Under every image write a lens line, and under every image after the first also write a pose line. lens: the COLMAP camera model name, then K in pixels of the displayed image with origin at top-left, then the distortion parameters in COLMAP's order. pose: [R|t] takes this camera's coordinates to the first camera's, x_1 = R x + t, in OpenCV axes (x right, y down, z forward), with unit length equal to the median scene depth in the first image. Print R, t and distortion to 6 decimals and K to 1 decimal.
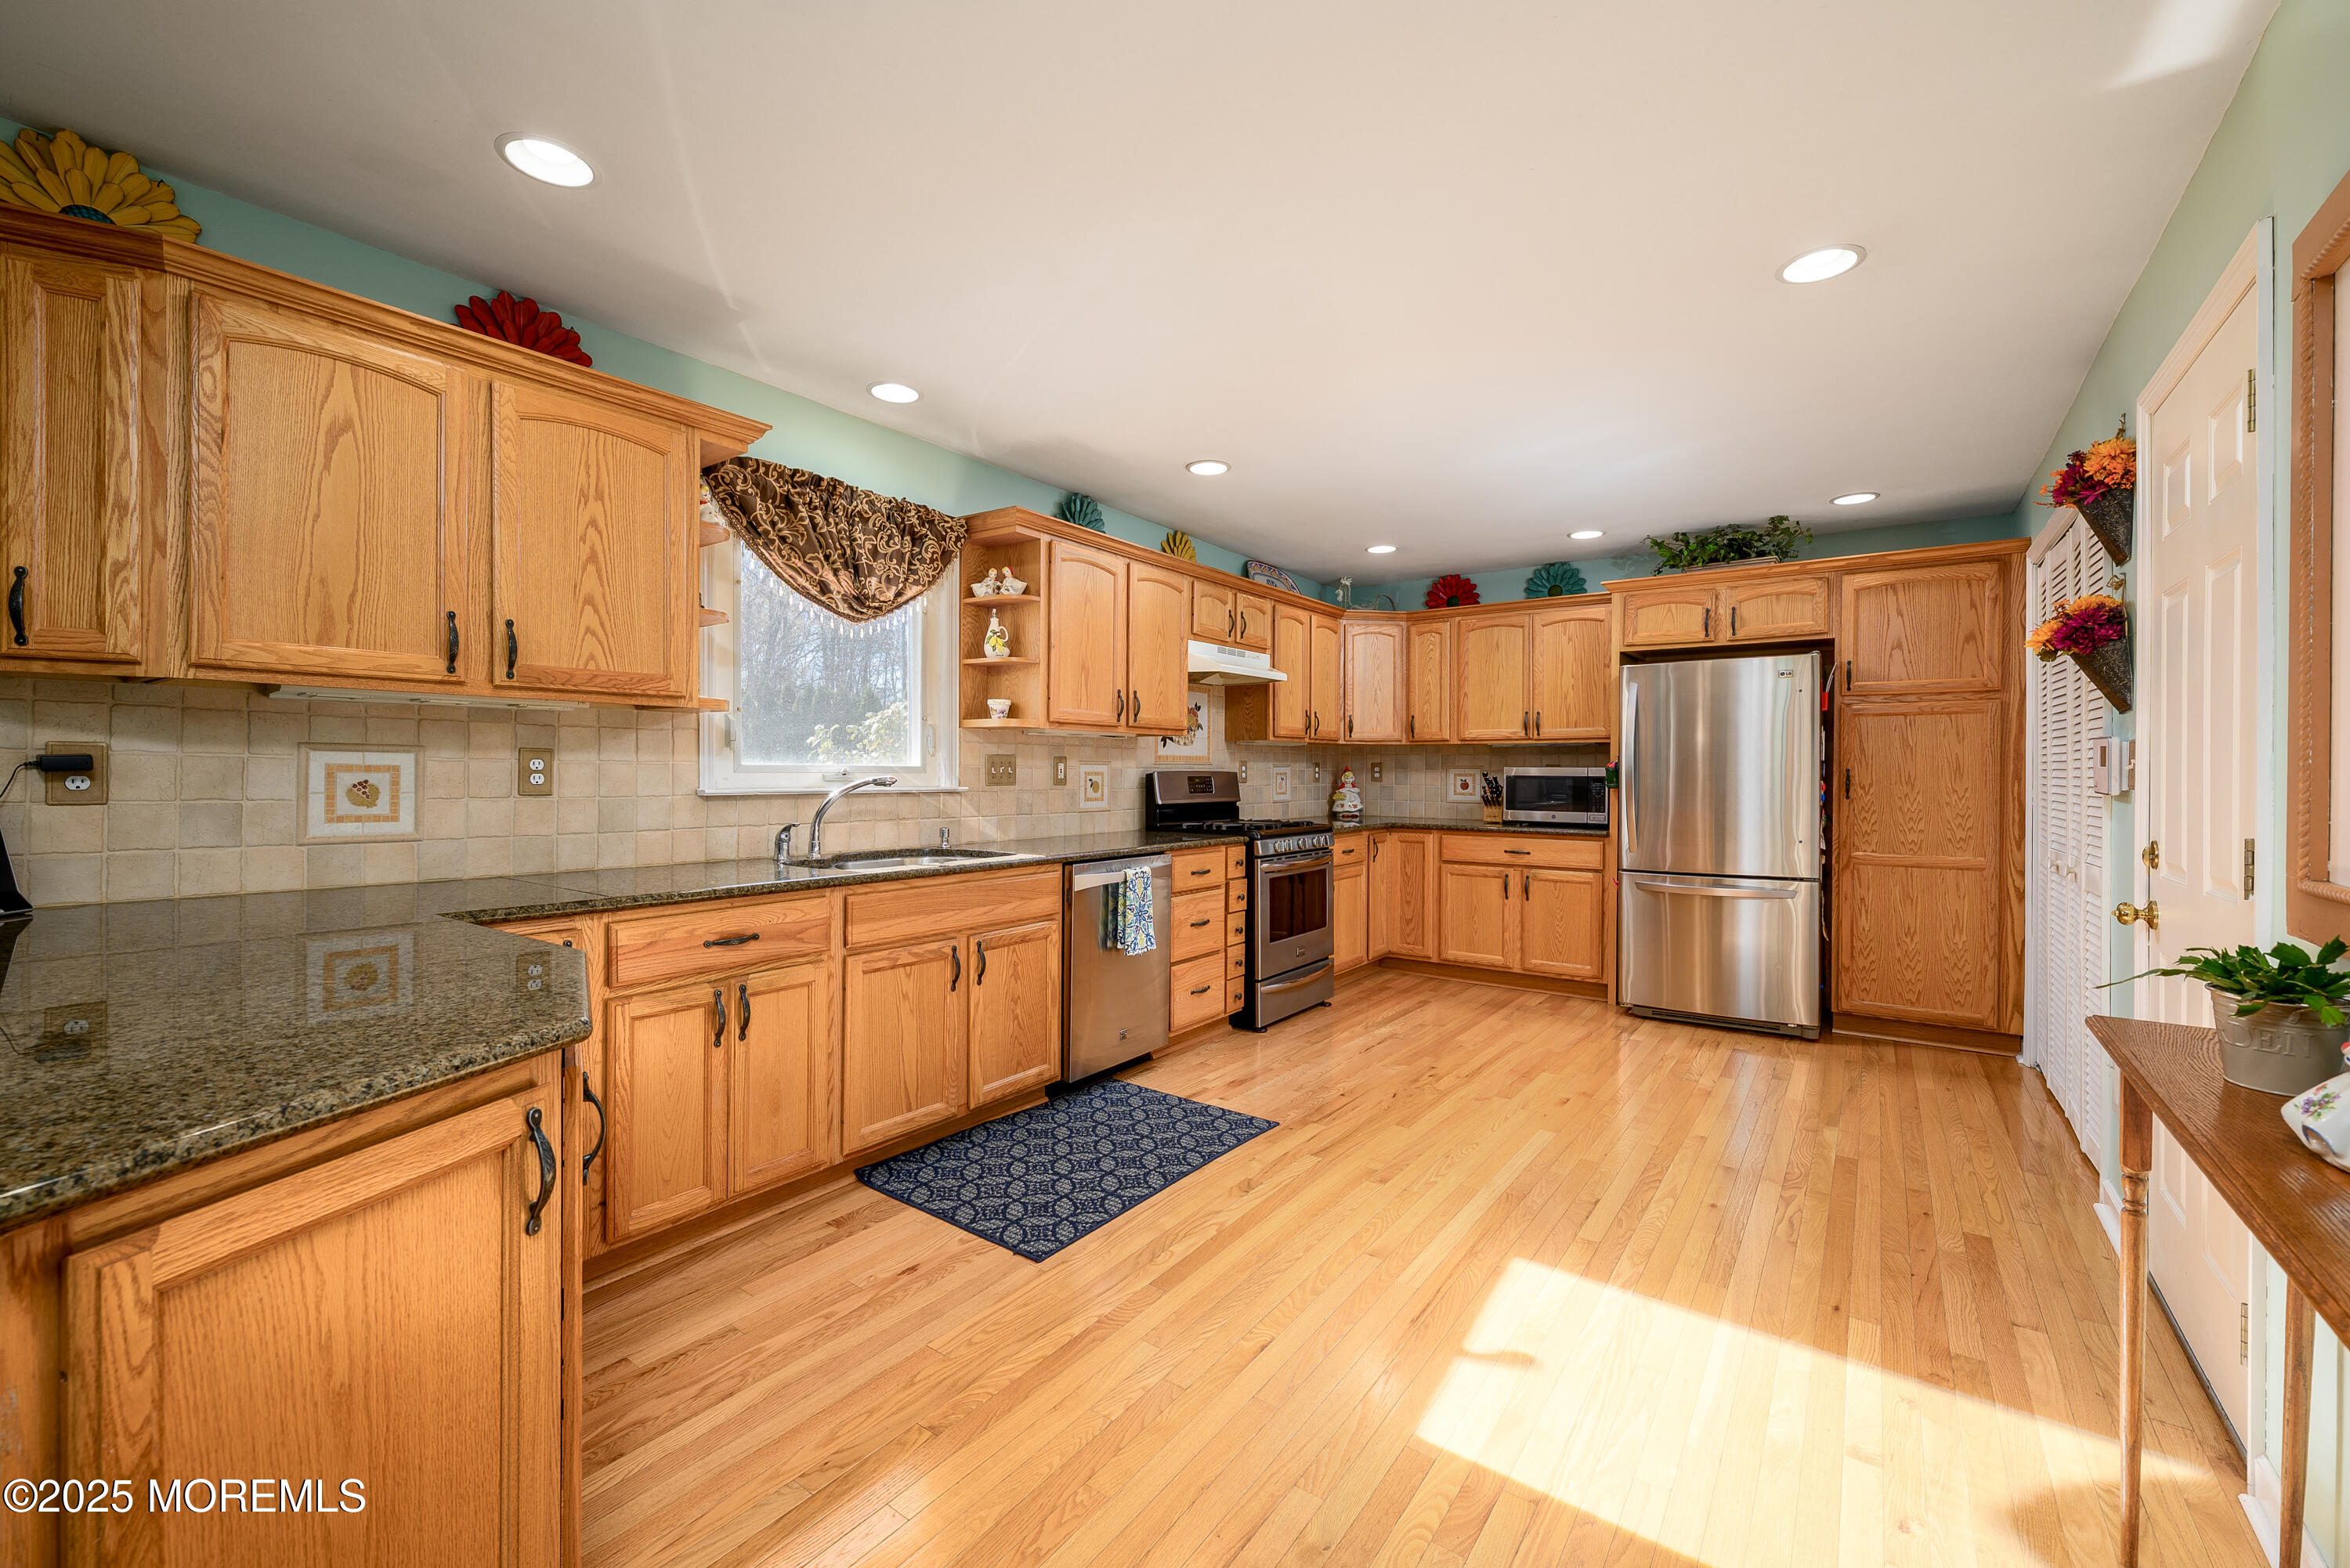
lens RADIAL K [[941.4, 0, 1180.0], [0, 941.4, 785.7], [0, 0, 1]] dist [0.001698, -0.000293]
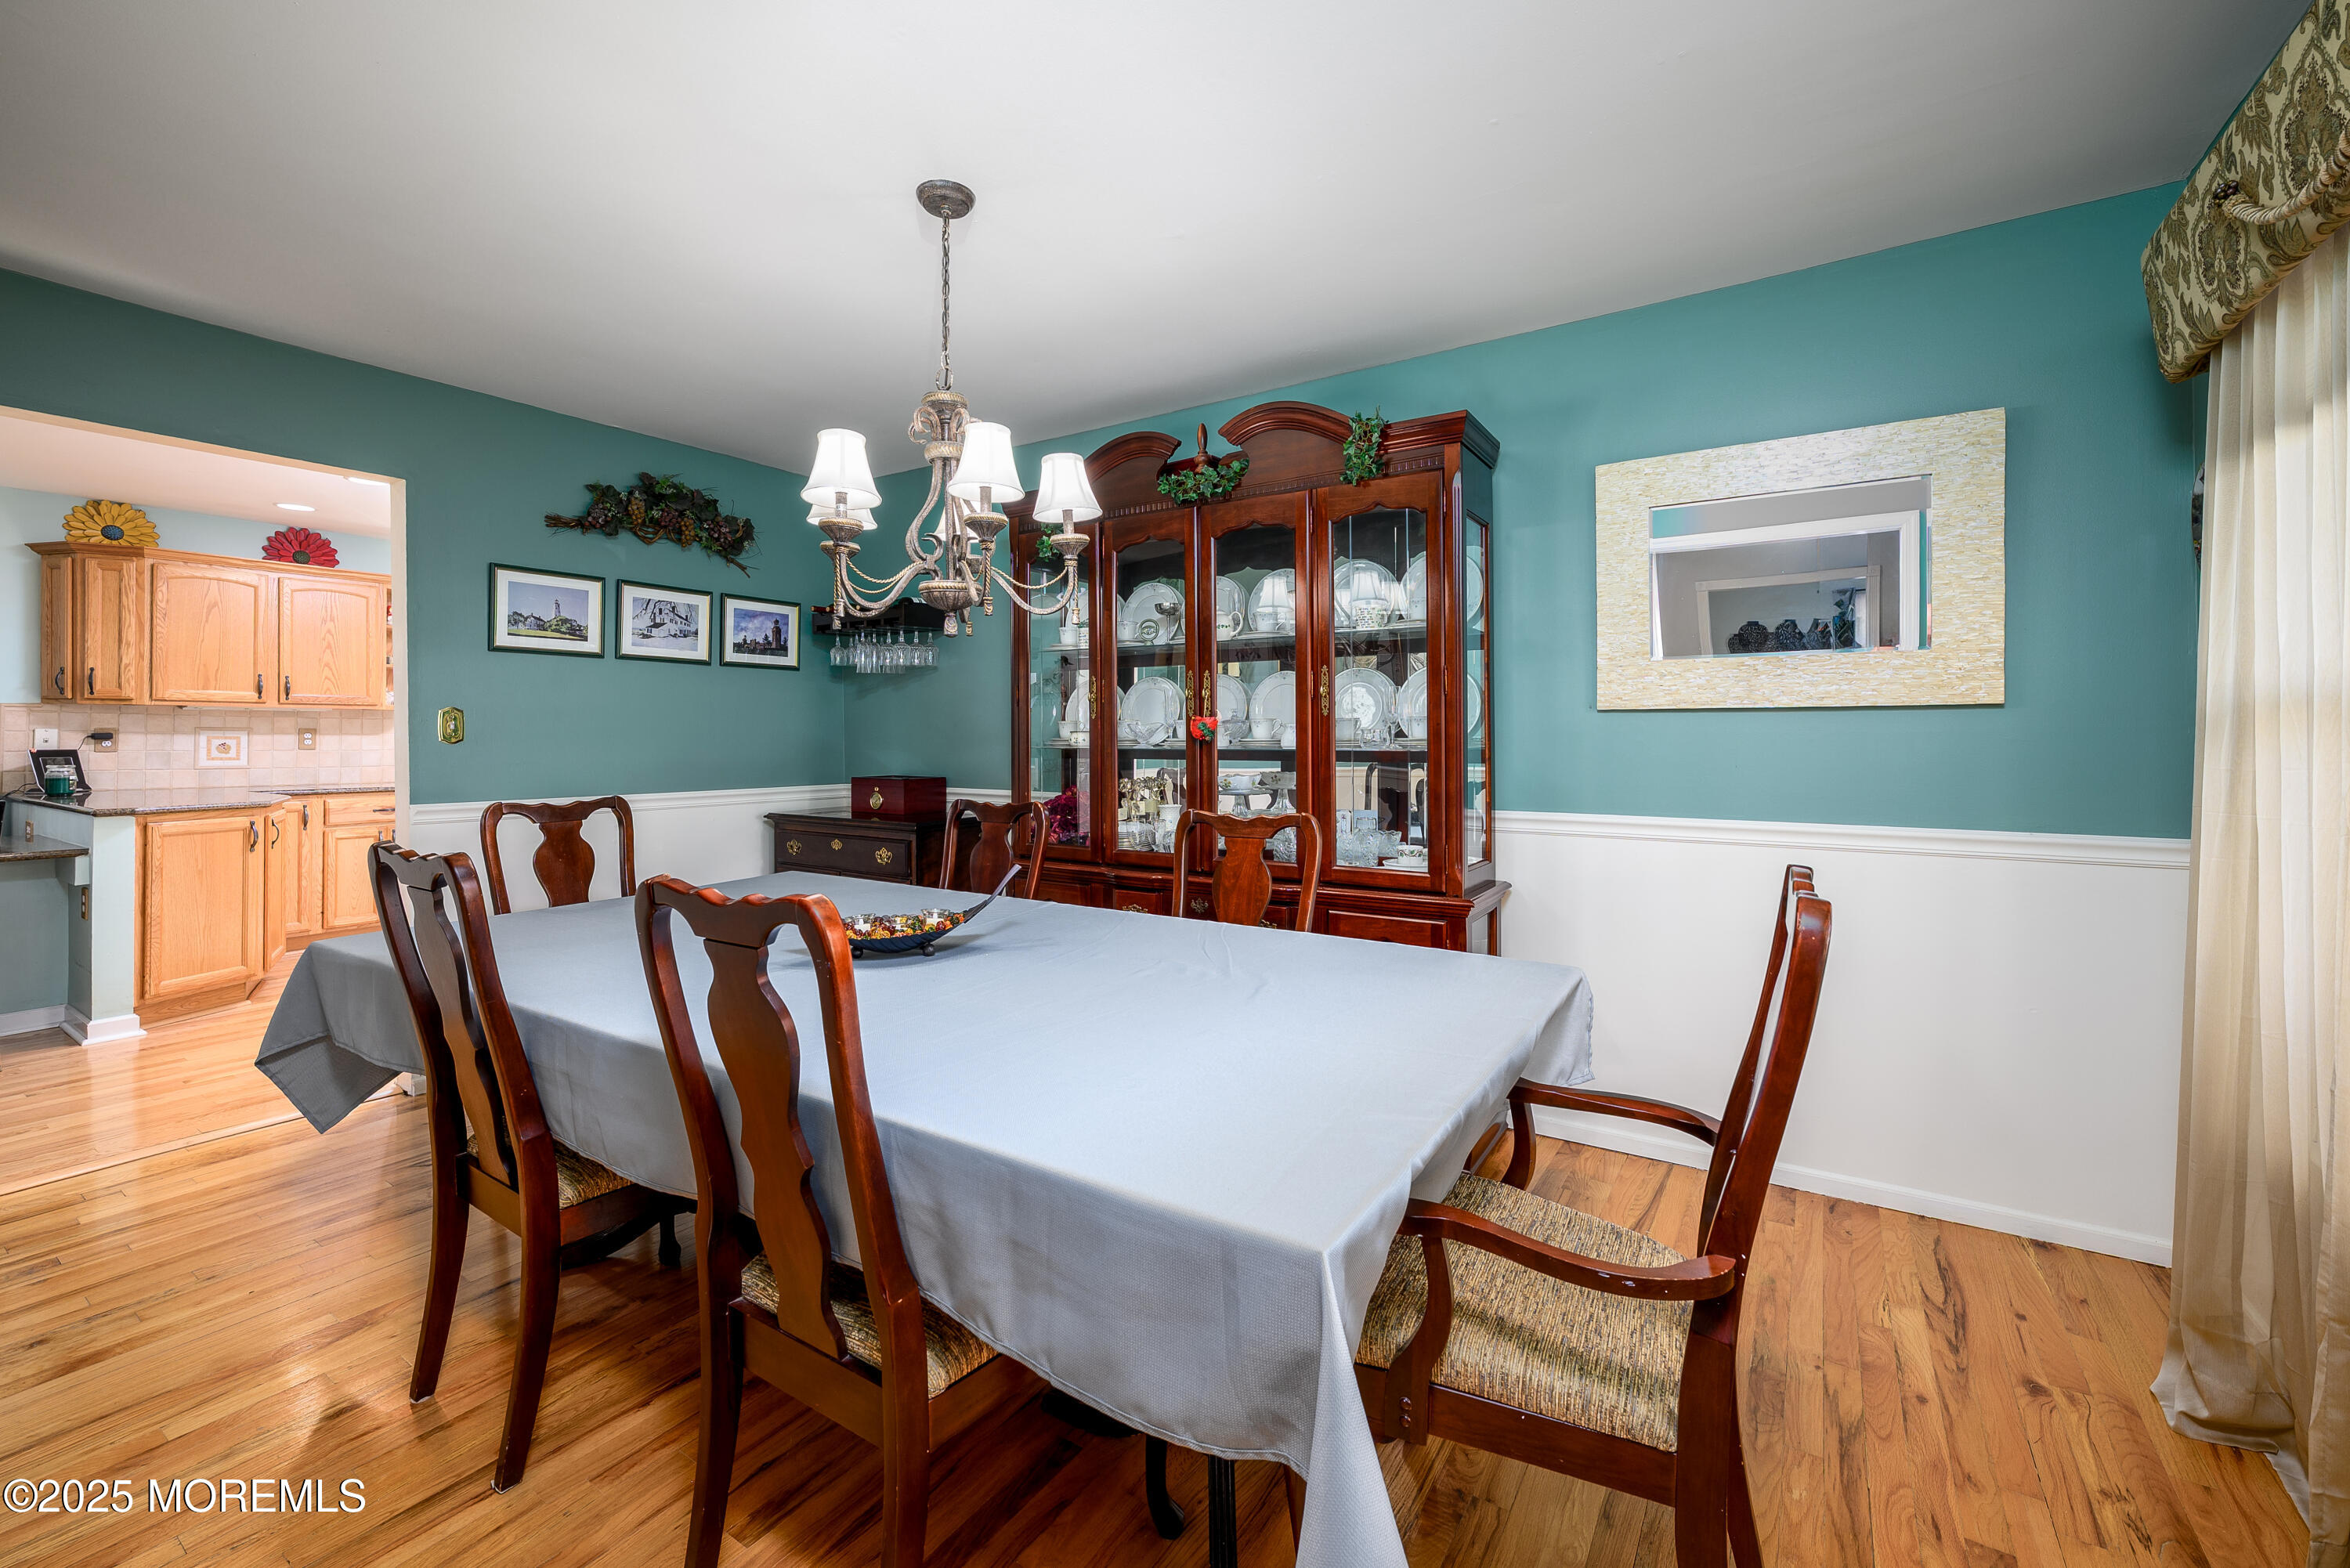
lens RADIAL K [[941.4, 0, 1179.3], [0, 941.4, 741.7], [0, 0, 1]] dist [0.001698, -0.000293]
pose [[0.998551, -0.005904, 0.053481, 1.574244], [0.006581, 0.999900, -0.012495, 0.041861], [-0.053402, 0.012829, 0.998491, -1.674056]]
